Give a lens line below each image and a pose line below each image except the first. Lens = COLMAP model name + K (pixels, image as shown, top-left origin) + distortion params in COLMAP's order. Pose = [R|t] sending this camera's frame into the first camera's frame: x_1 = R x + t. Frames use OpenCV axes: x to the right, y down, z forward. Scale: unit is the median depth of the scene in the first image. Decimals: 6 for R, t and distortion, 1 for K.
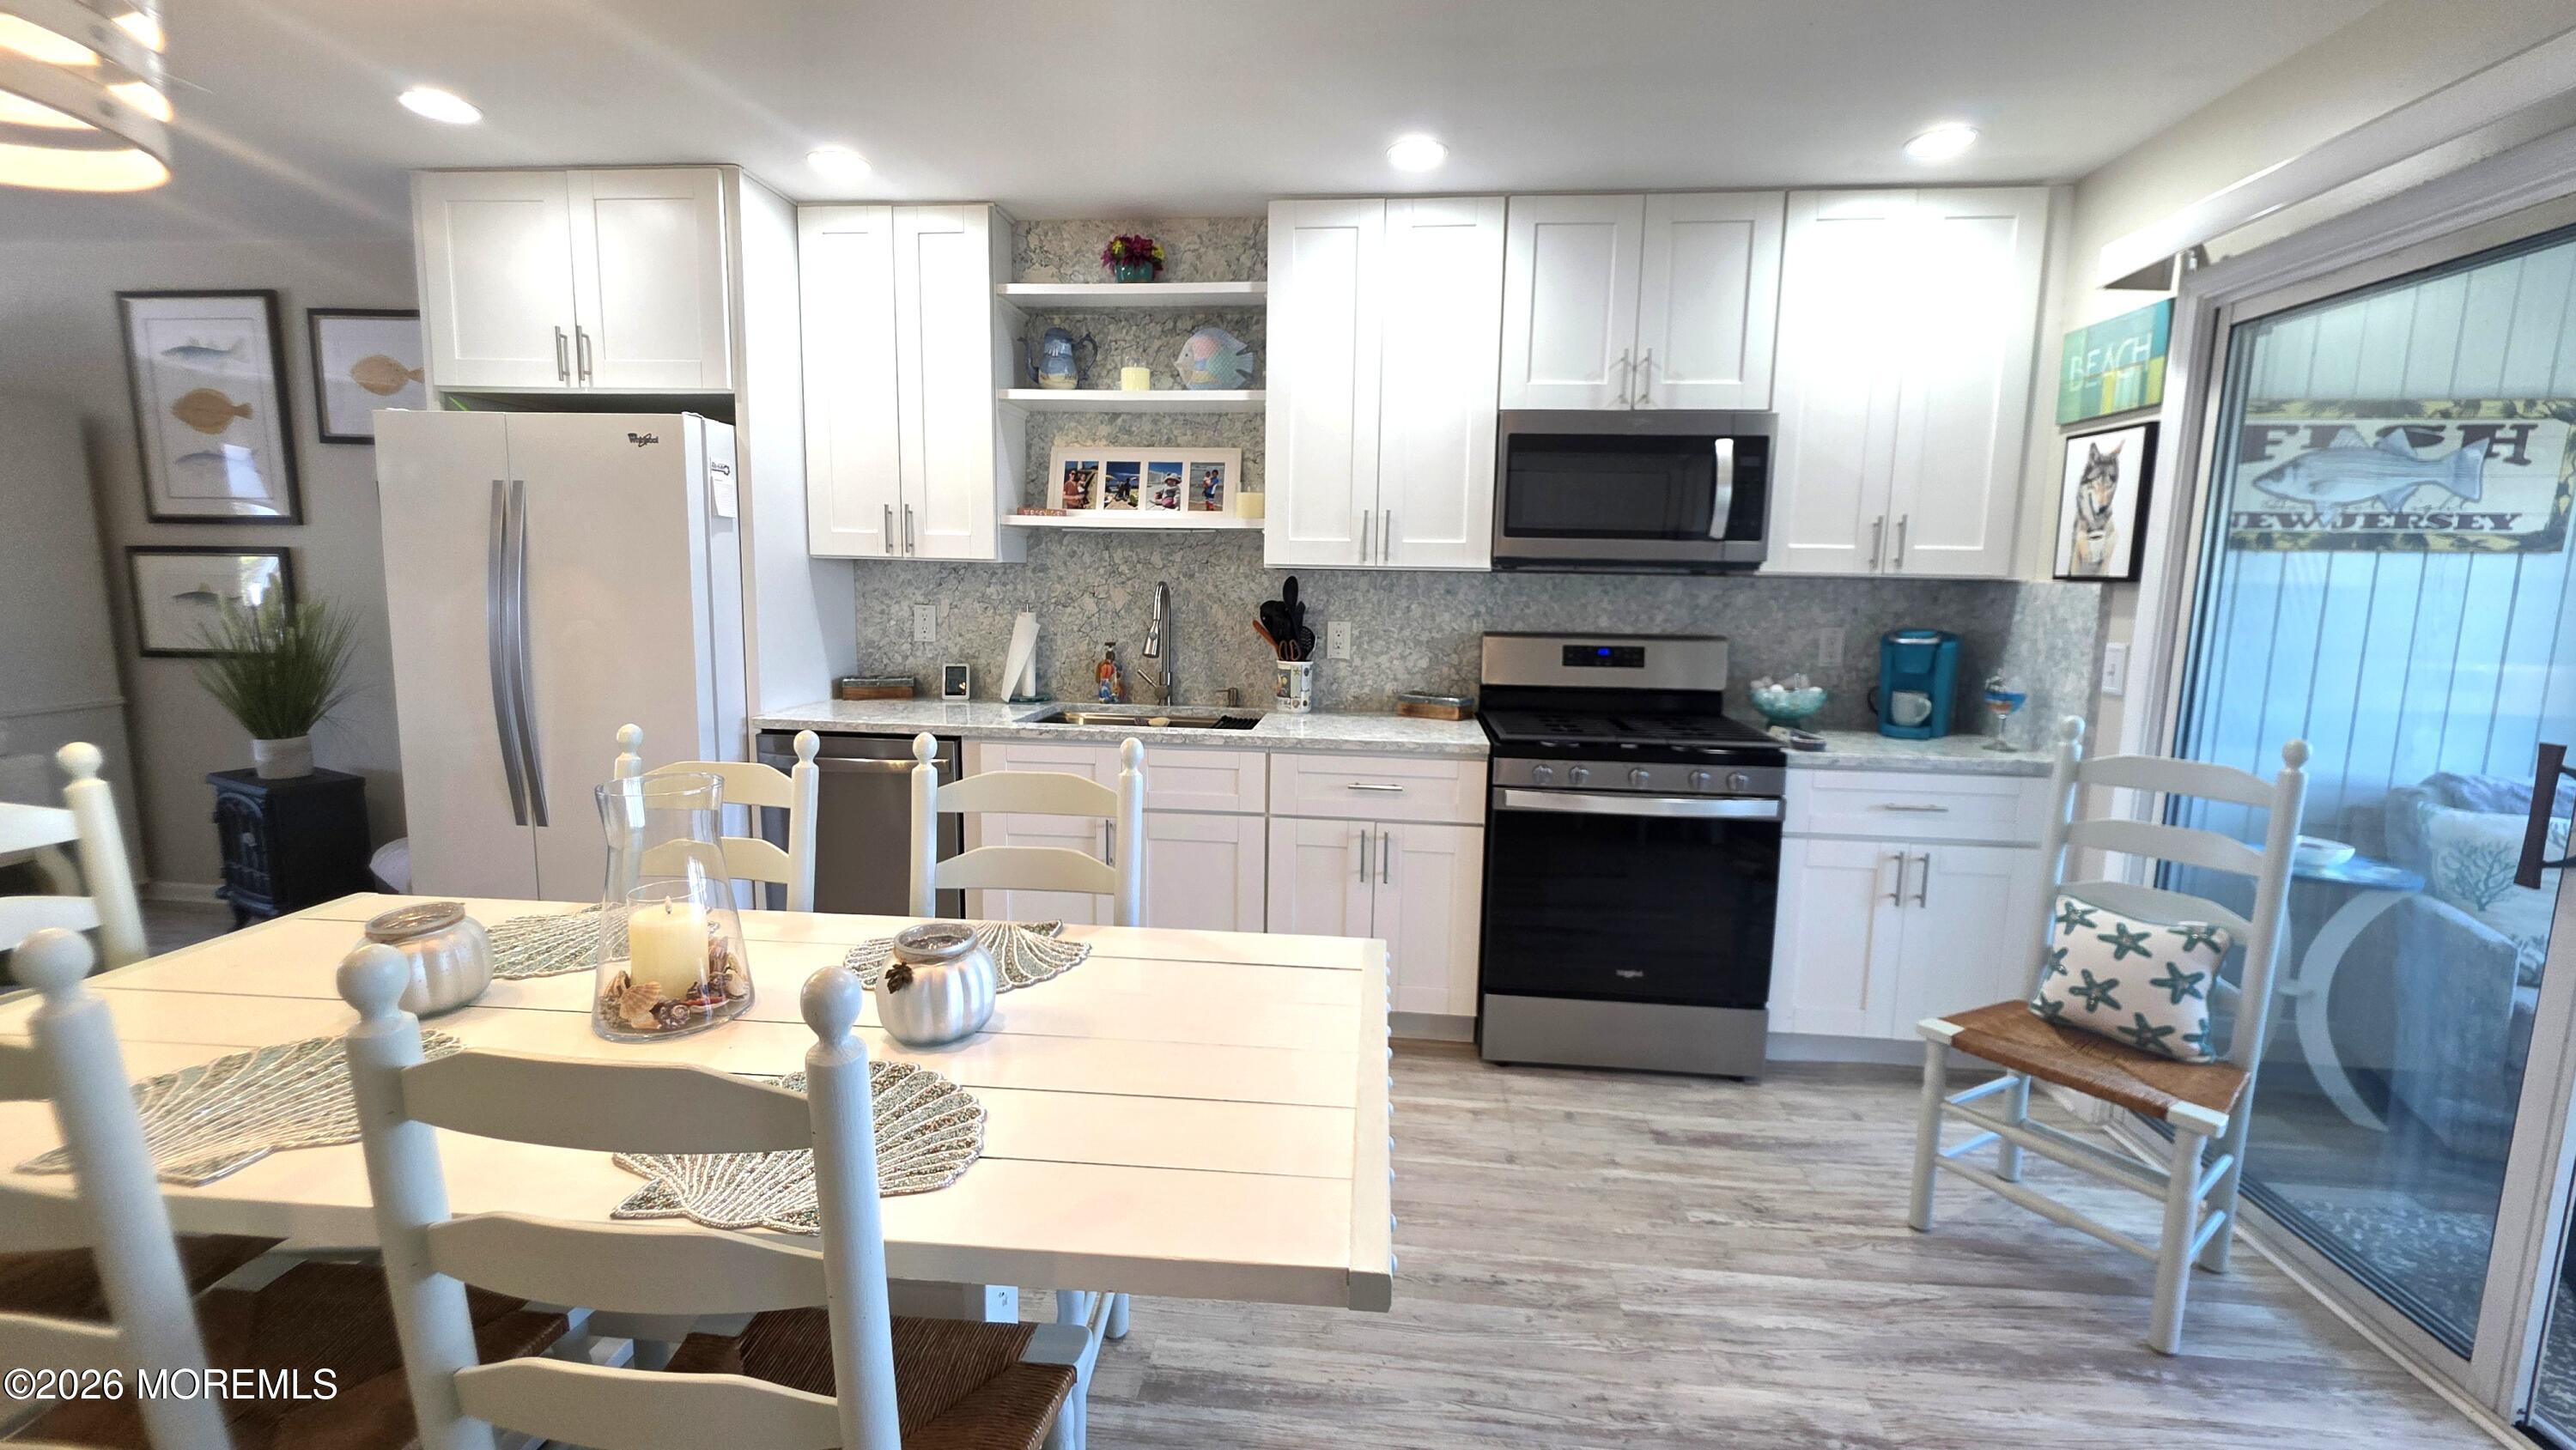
lens RADIAL K [[1034.1, 0, 1299.7], [0, 1034.1, 708.8], [0, 0, 1]] dist [-0.001016, 0.000659]
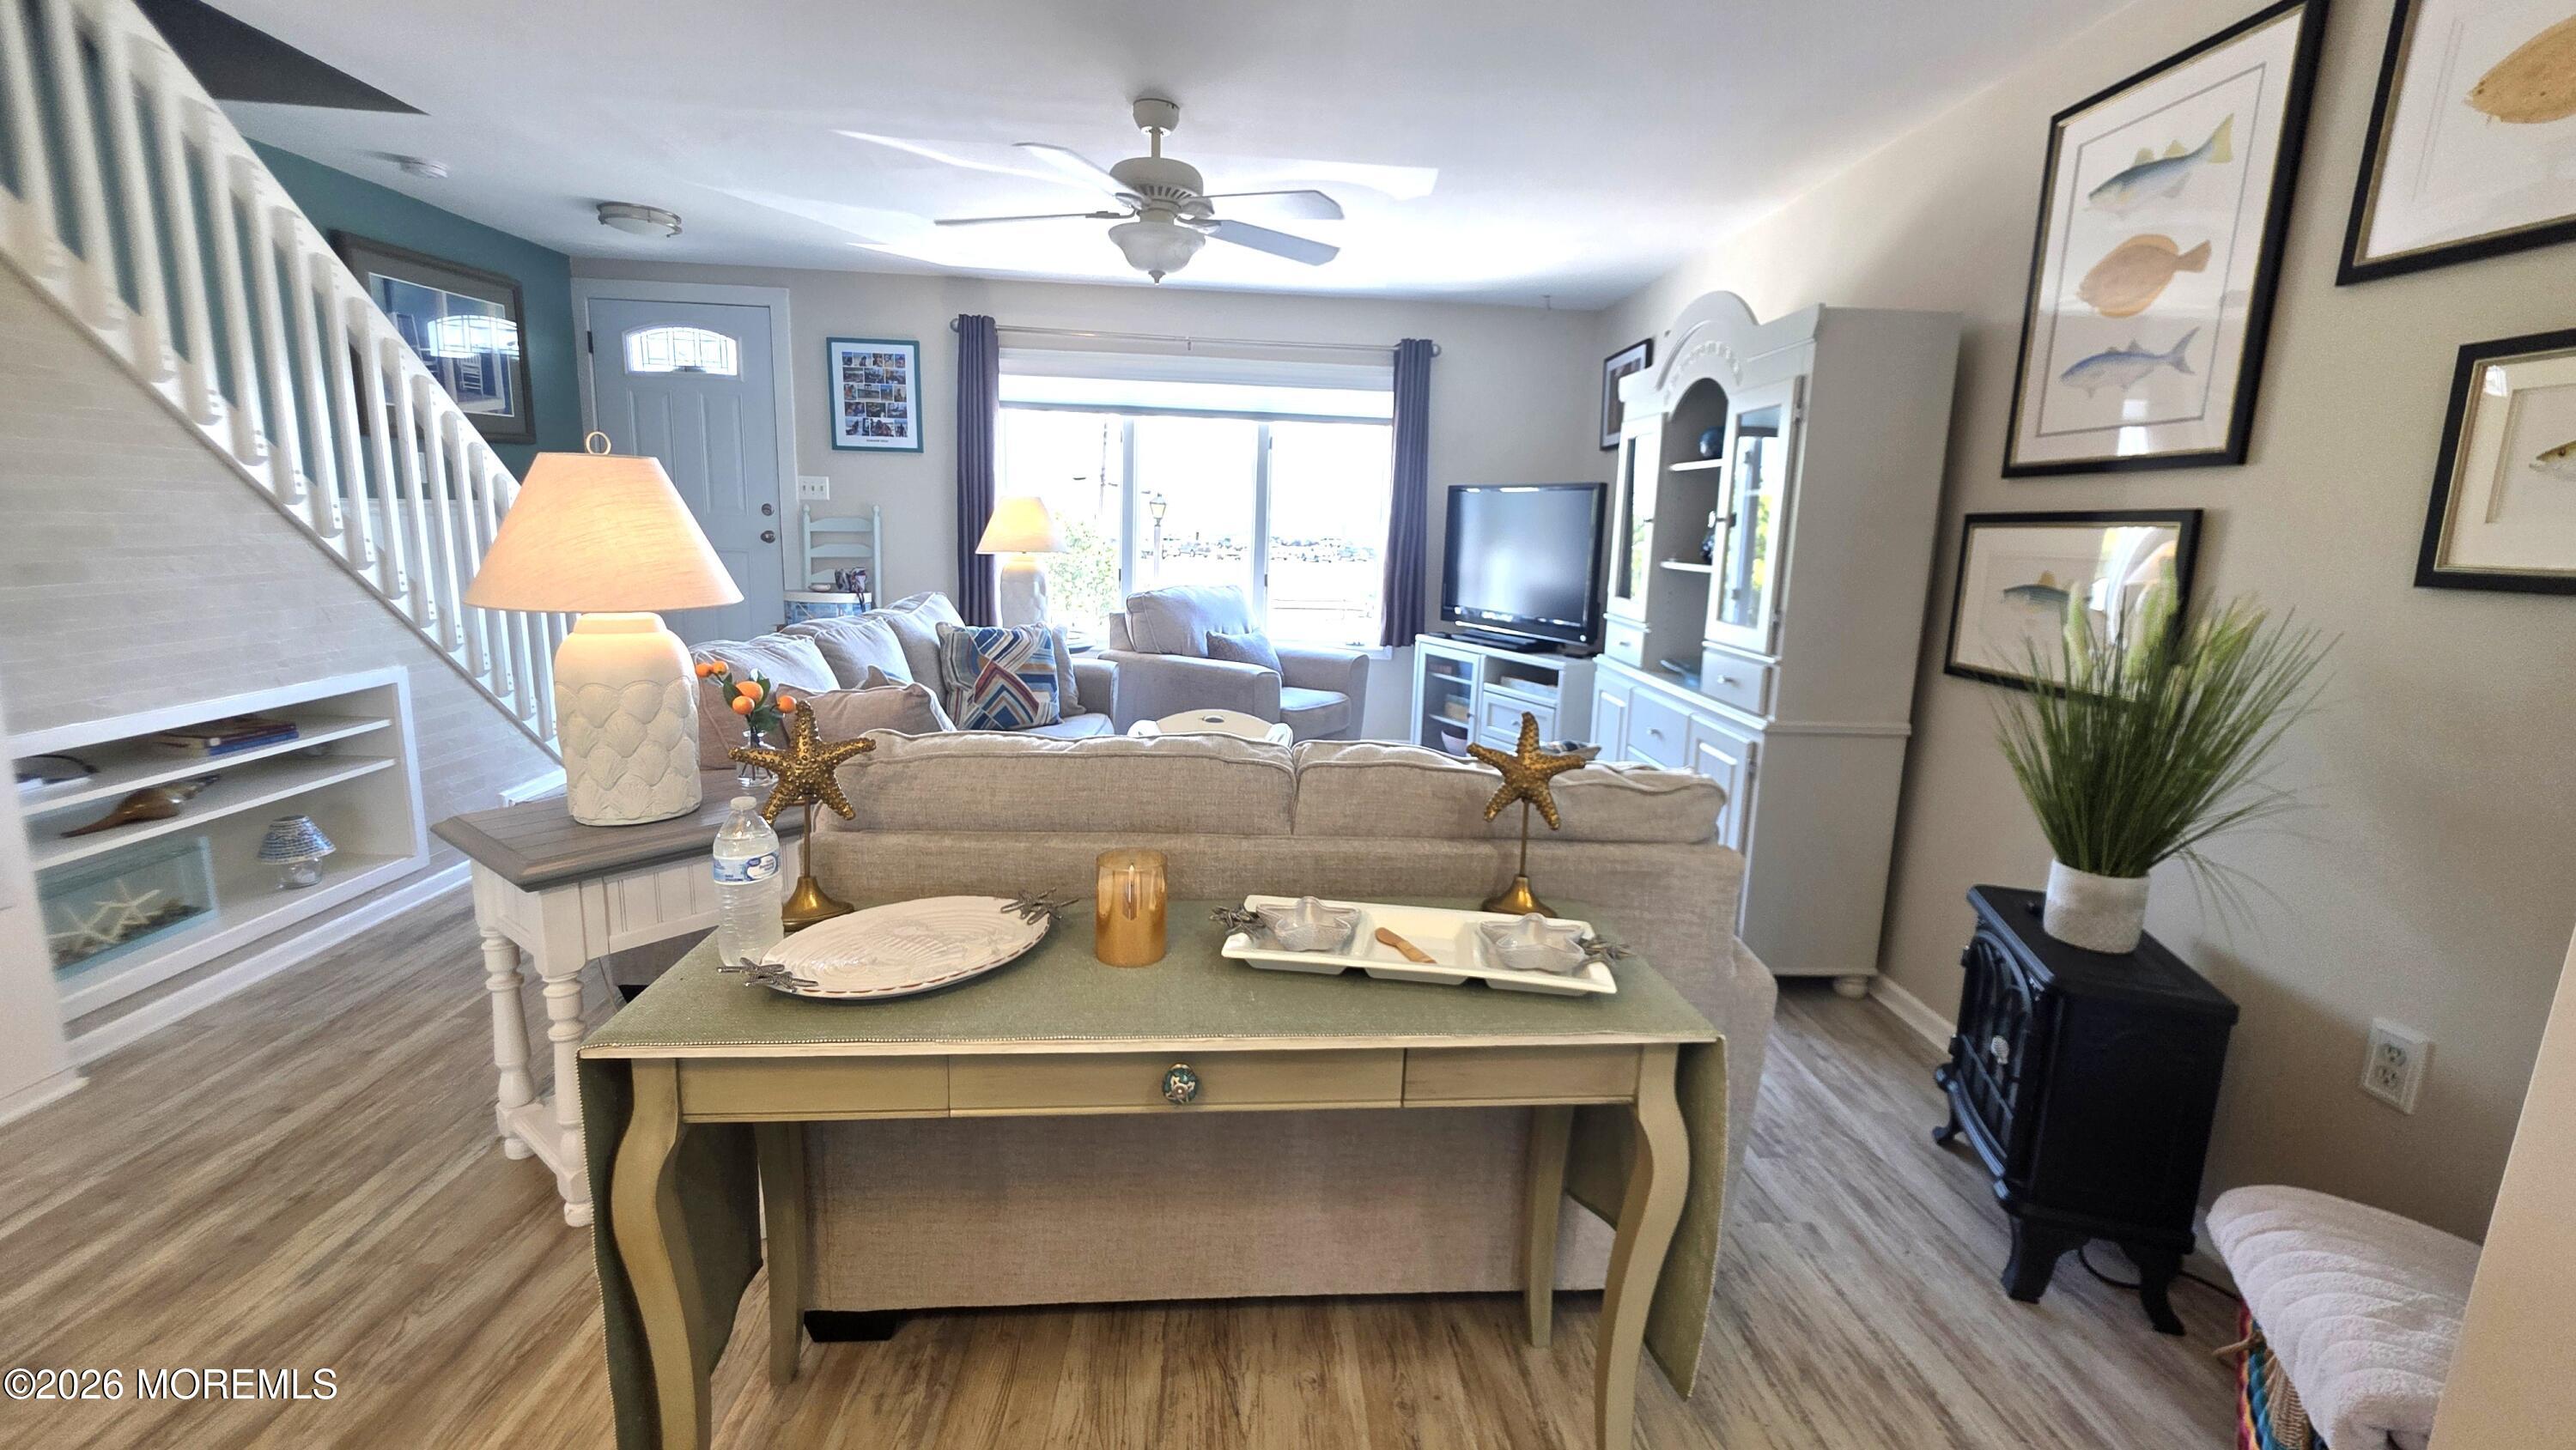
lens RADIAL K [[1034.1, 0, 1299.5], [0, 1034.1, 707.8], [0, 0, 1]] dist [-0.001016, 0.000659]
pose [[0.149319, 0.162465, -0.975351, -0.636731], [-0.163757, 0.976851, 0.137645, -0.066849], [0.975135, 0.139167, 0.172467, 0.584066]]
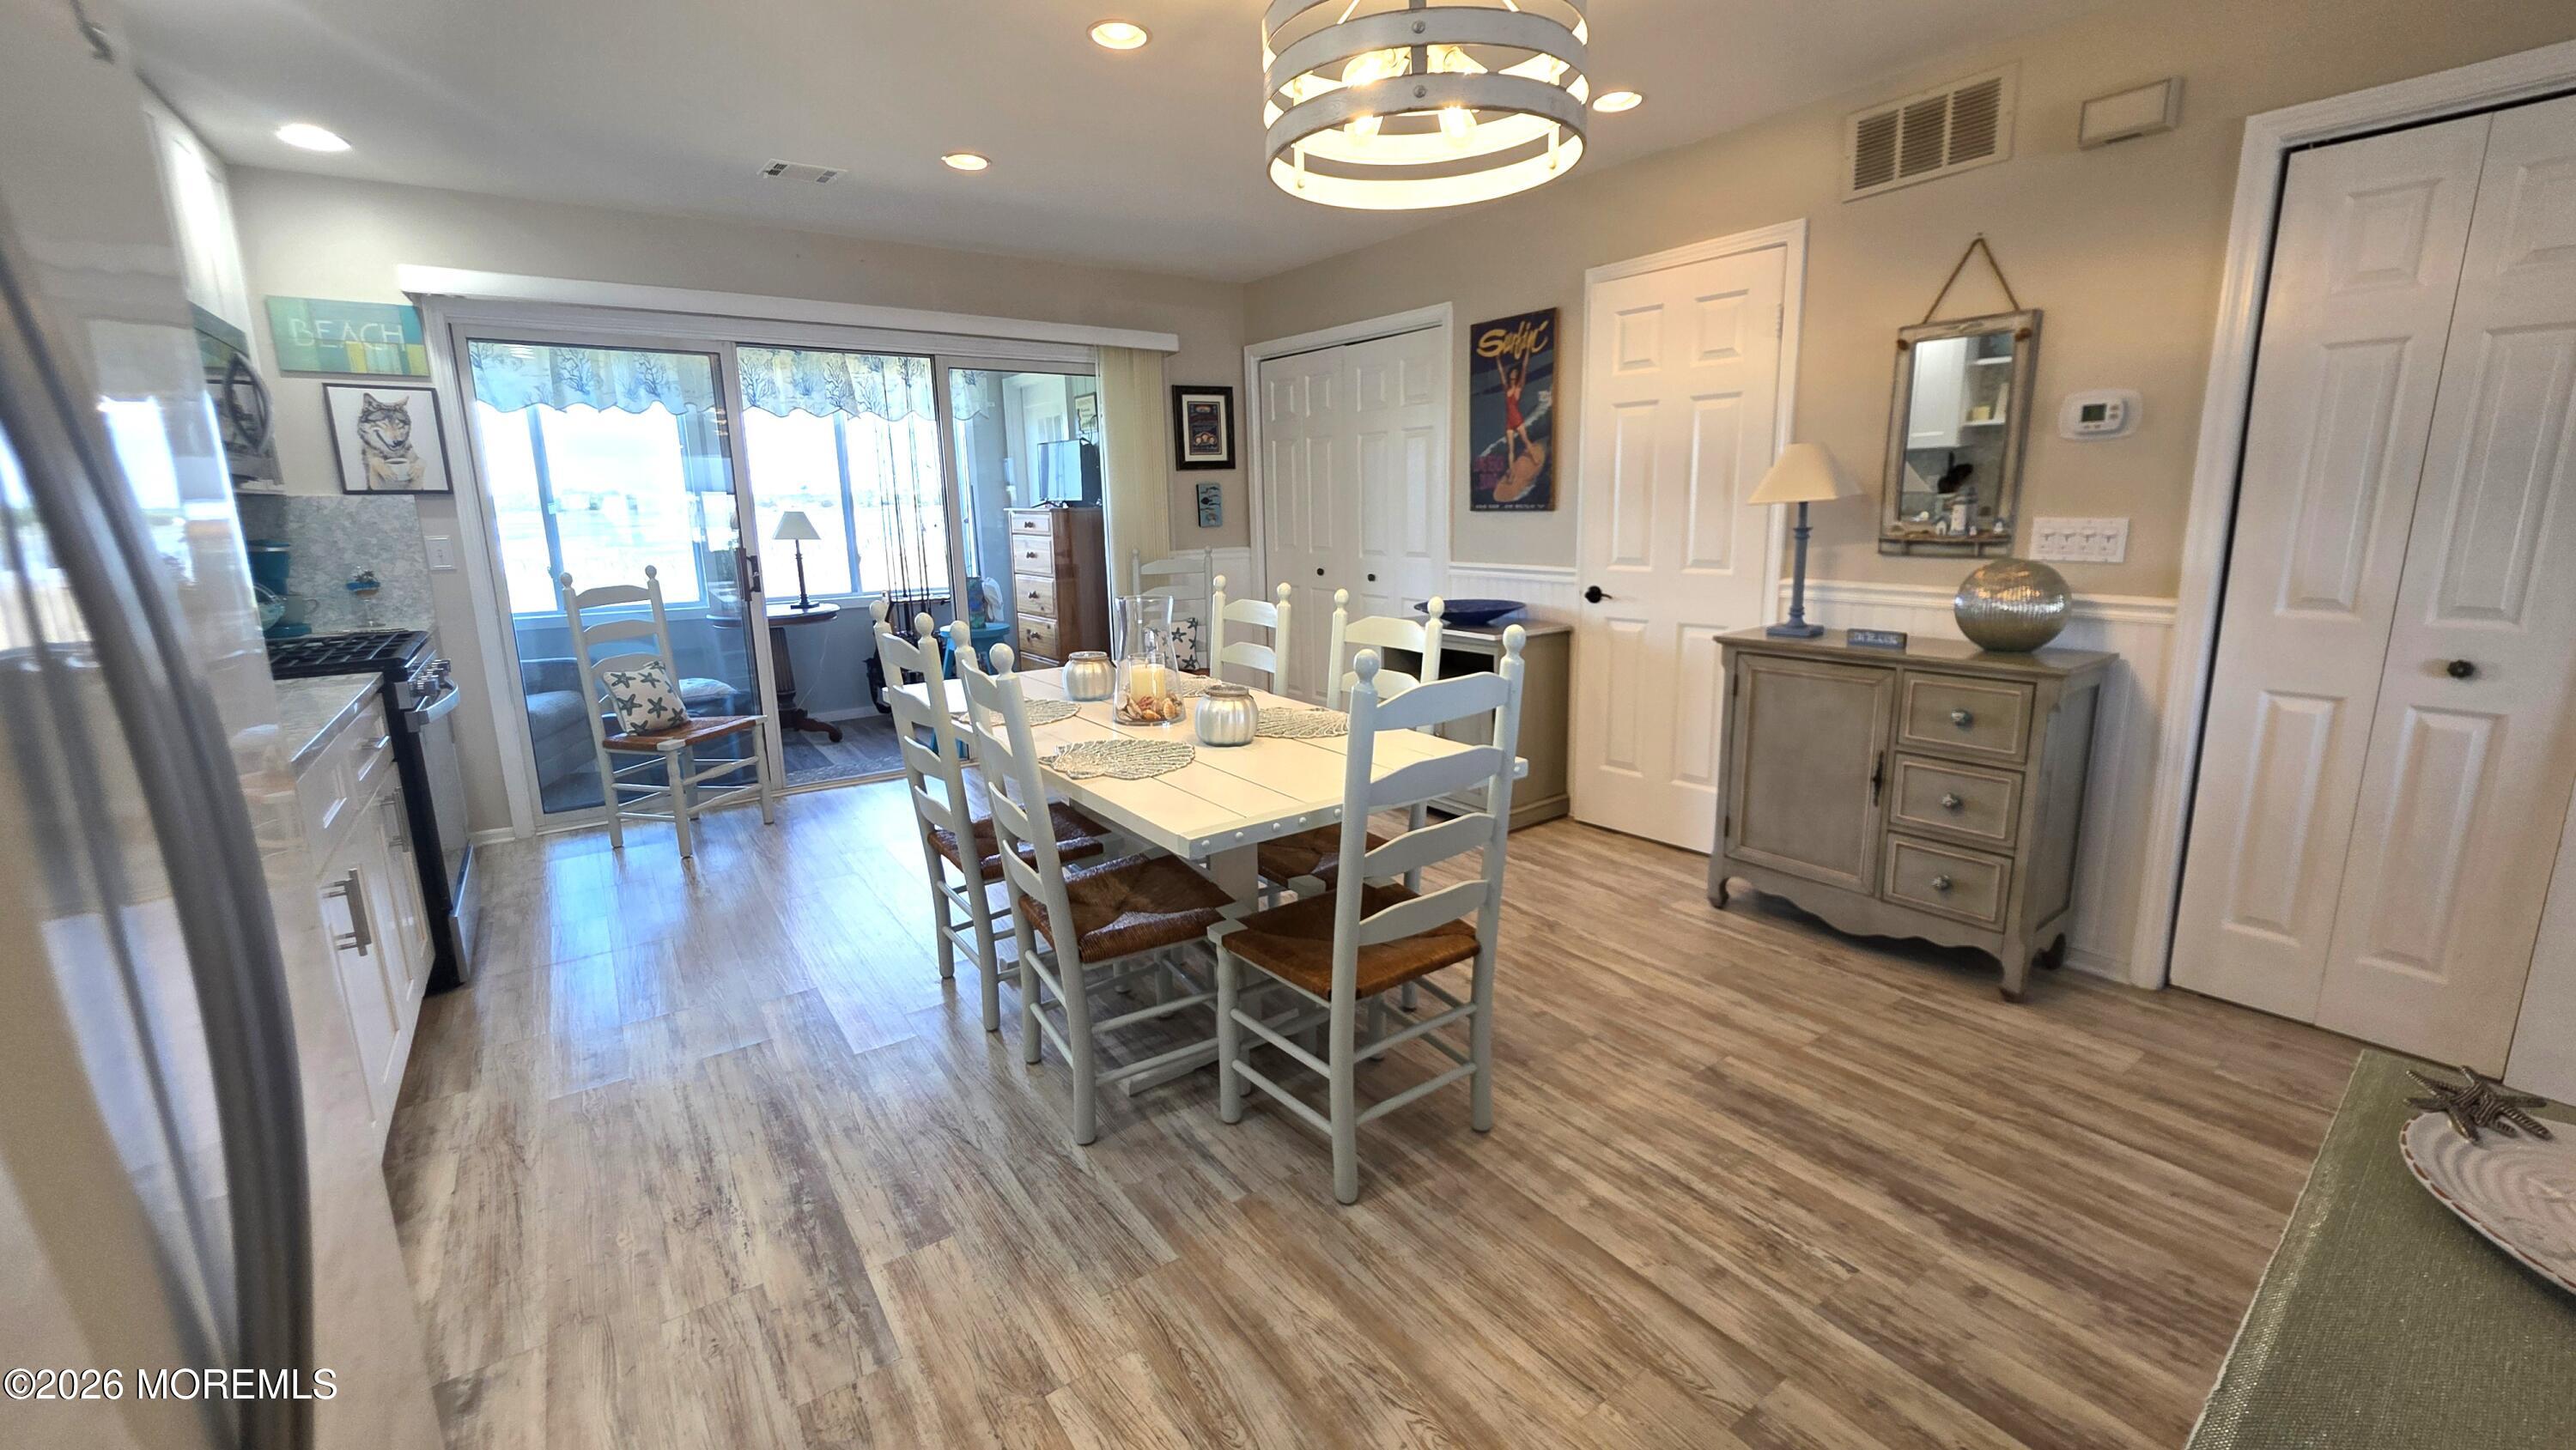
lens RADIAL K [[1034.1, 0, 1301.9], [0, 1034.1, 706.8], [0, 0, 1]] dist [-0.001016, 0.000659]
pose [[-0.658615, -0.158995, 0.735491, -0.990220], [0.099947, 0.950279, 0.294926, -0.120695], [-0.745813, 0.267753, -0.609976, 0.878814]]
